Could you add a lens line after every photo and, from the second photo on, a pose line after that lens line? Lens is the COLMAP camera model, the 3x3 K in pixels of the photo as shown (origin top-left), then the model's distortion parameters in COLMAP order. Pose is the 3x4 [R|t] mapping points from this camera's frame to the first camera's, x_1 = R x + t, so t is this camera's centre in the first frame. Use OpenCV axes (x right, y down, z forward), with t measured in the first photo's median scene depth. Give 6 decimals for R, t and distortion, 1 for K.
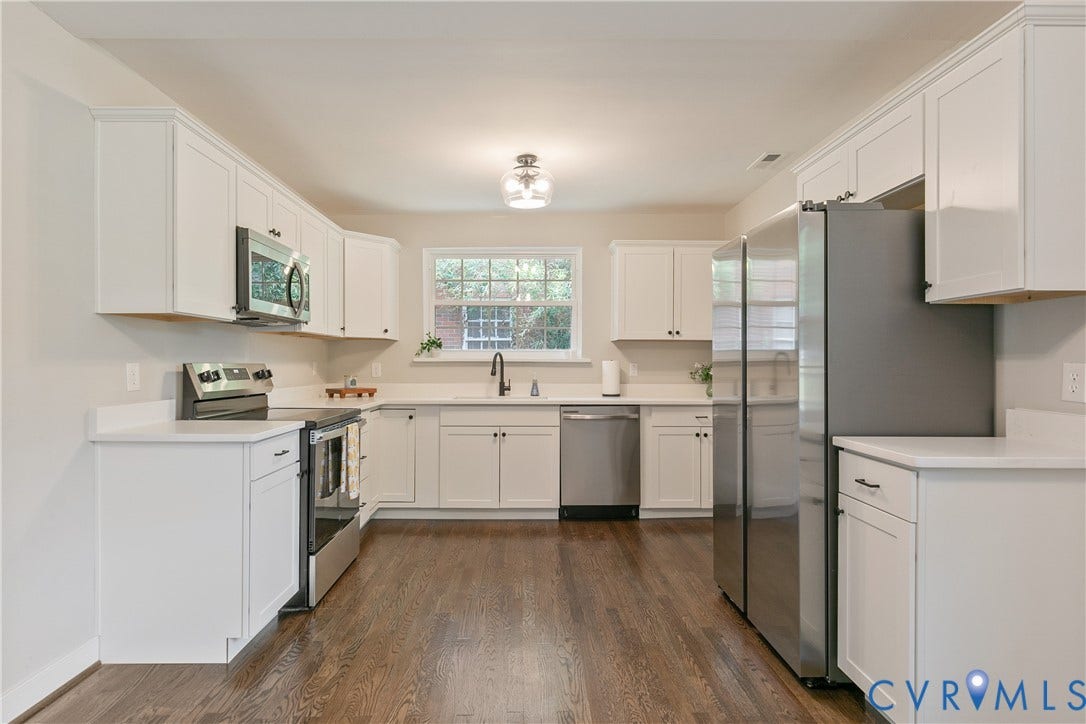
lens RADIAL K [[545.9, 0, 533.7], [0, 545.9, 361.0], [0, 0, 1]] dist [-0.003070, -0.000719]
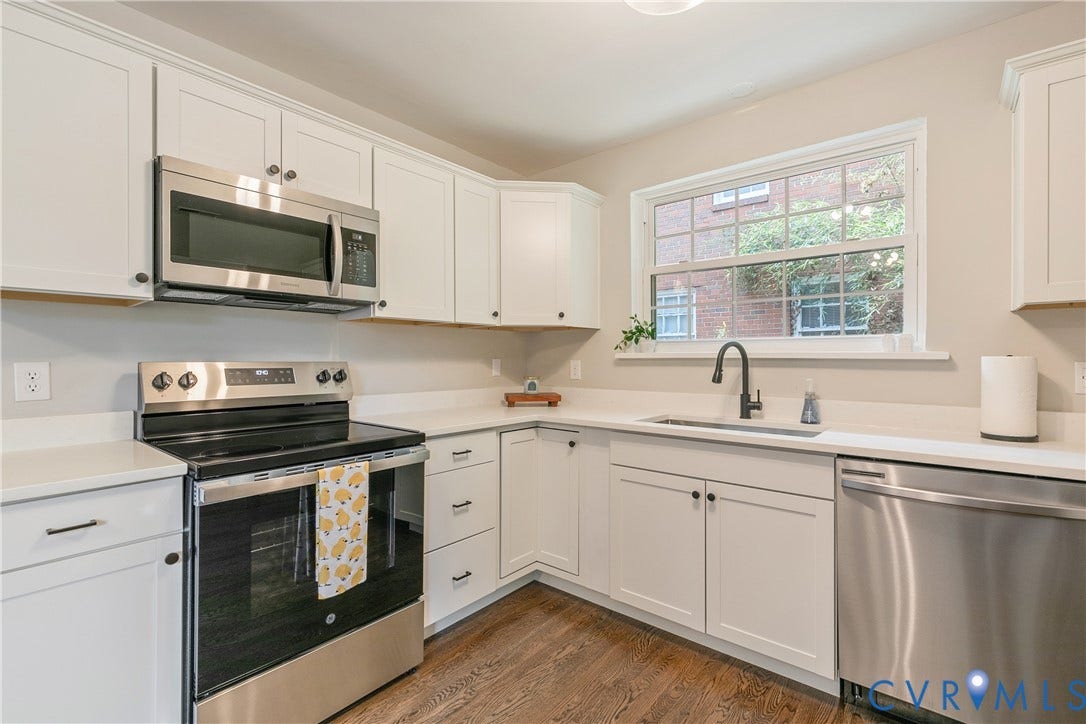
lens RADIAL K [[482.2, 0, 547.8], [0, 482.2, 361.9], [0, 0, 1]] dist [0.002802, -0.000020]
pose [[0.762664, 0.003630, -0.646785, 0.124327], [0.002517, 0.999960, 0.008580, -0.000211], [0.646790, -0.008172, 0.762624, 0.539576]]
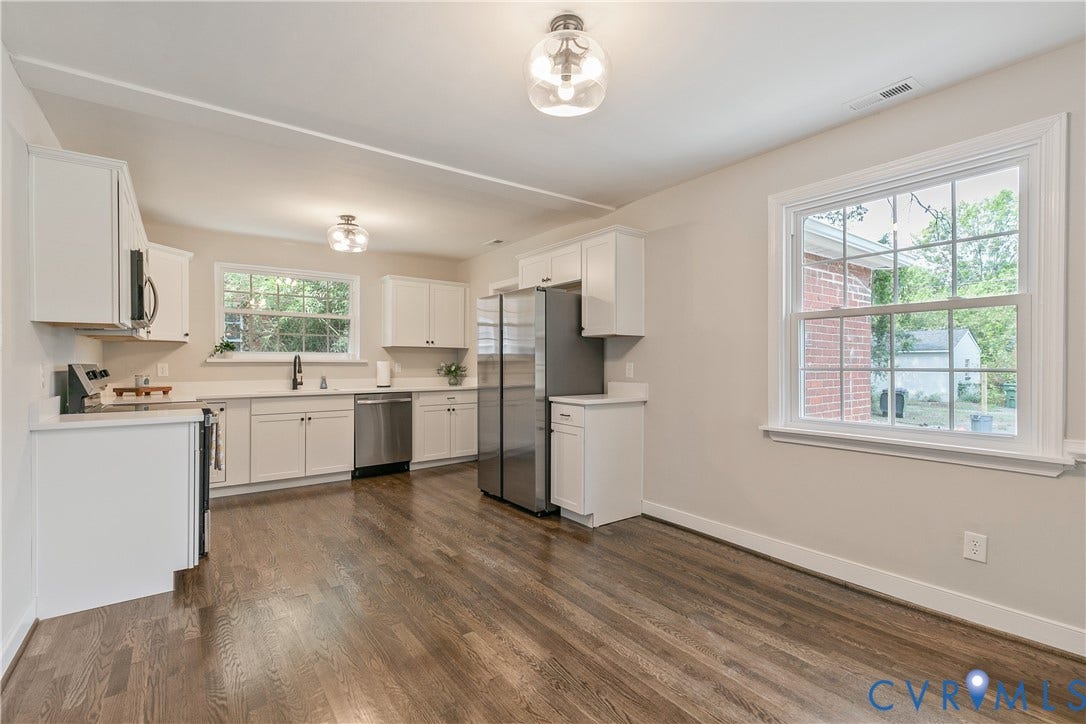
lens RADIAL K [[482.2, 0, 547.8], [0, 482.2, 361.9], [0, 0, 1]] dist [0.002802, -0.000020]
pose [[0.807236, -0.001227, 0.590228, -0.270744], [-0.000060, 0.999998, 0.002162, -0.001757], [-0.590229, -0.001781, 0.807234, -0.250671]]
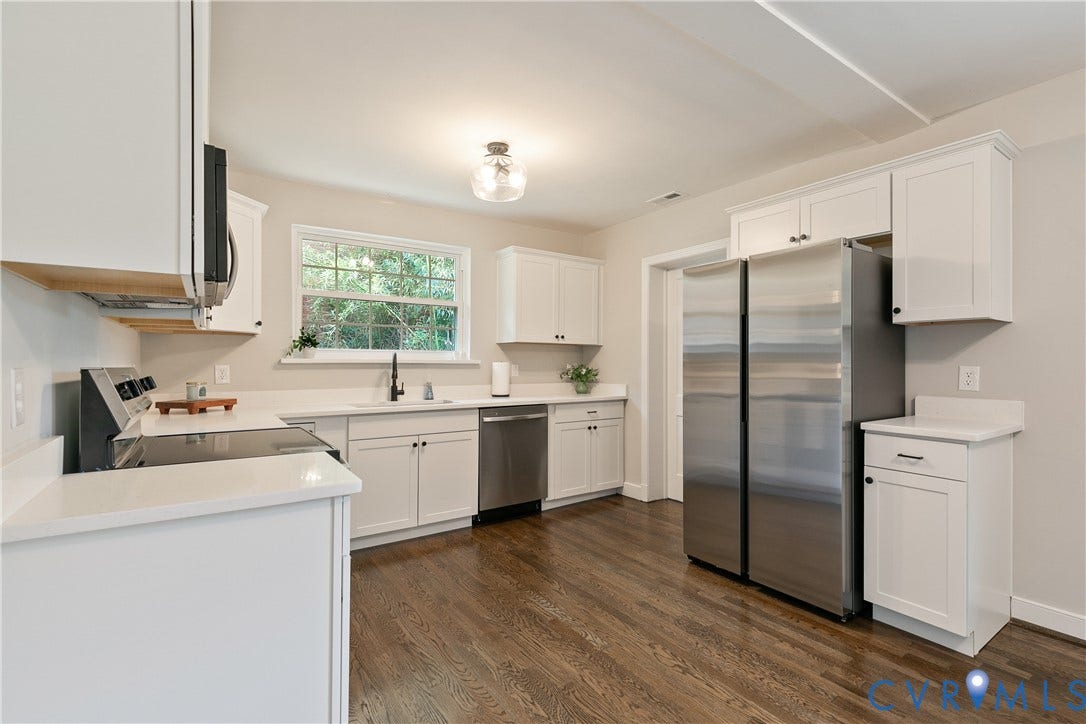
lens RADIAL K [[486.6, 0, 550.3], [0, 486.6, 360.6], [0, 0, 1]] dist [0.004014, 0.000081]
pose [[0.828307, 0.002612, 0.560268, -0.331370], [-0.002333, 0.999997, -0.001213, -0.003023], [-0.560270, -0.000302, 0.828310, 0.210704]]
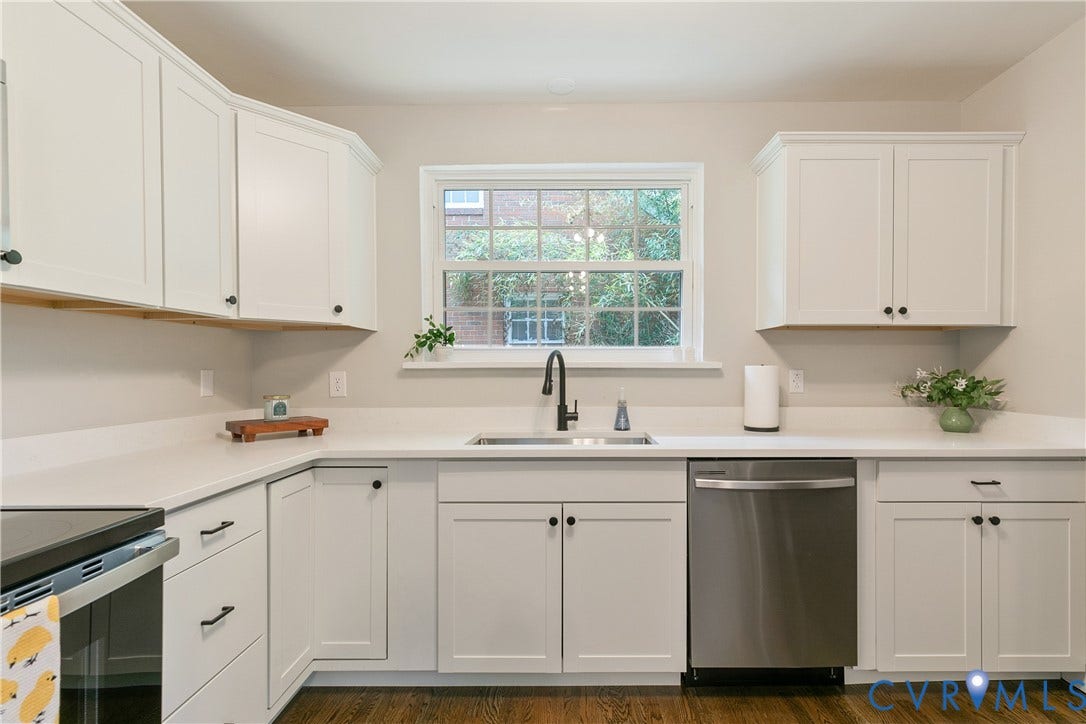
lens RADIAL K [[493.3, 0, 570.6], [0, 493.3, 372.5], [0, 0, 1]] dist [0.000801, -0.000184]
pose [[0.999898, -0.004157, -0.013658, -0.048078], [0.004296, 0.999939, 0.010187, 0.000594], [0.013615, -0.010244, 0.999855, 0.565272]]
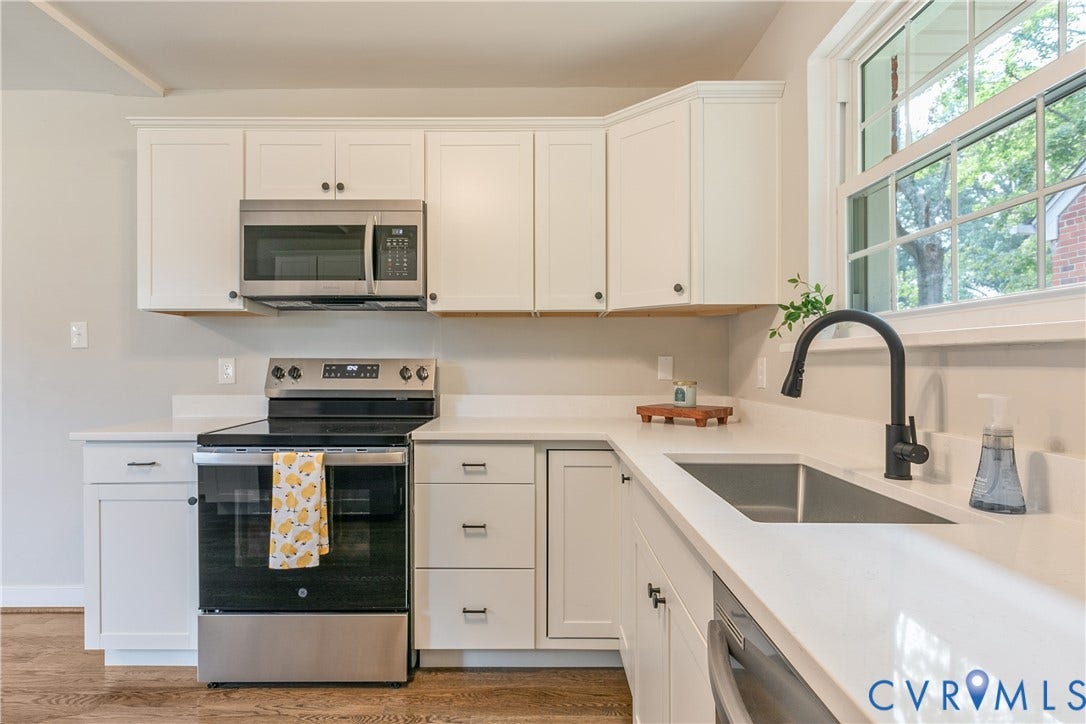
lens RADIAL K [[599.0, 0, 539.0], [0, 599.0, 367.8], [0, 0, 1]] dist [0.001107, -0.000120]
pose [[-0.016146, 0.008519, -0.999833, 0.257641], [0.003342, 0.999959, 0.008466, 0.008647], [0.999864, -0.003205, -0.016174, 0.932936]]
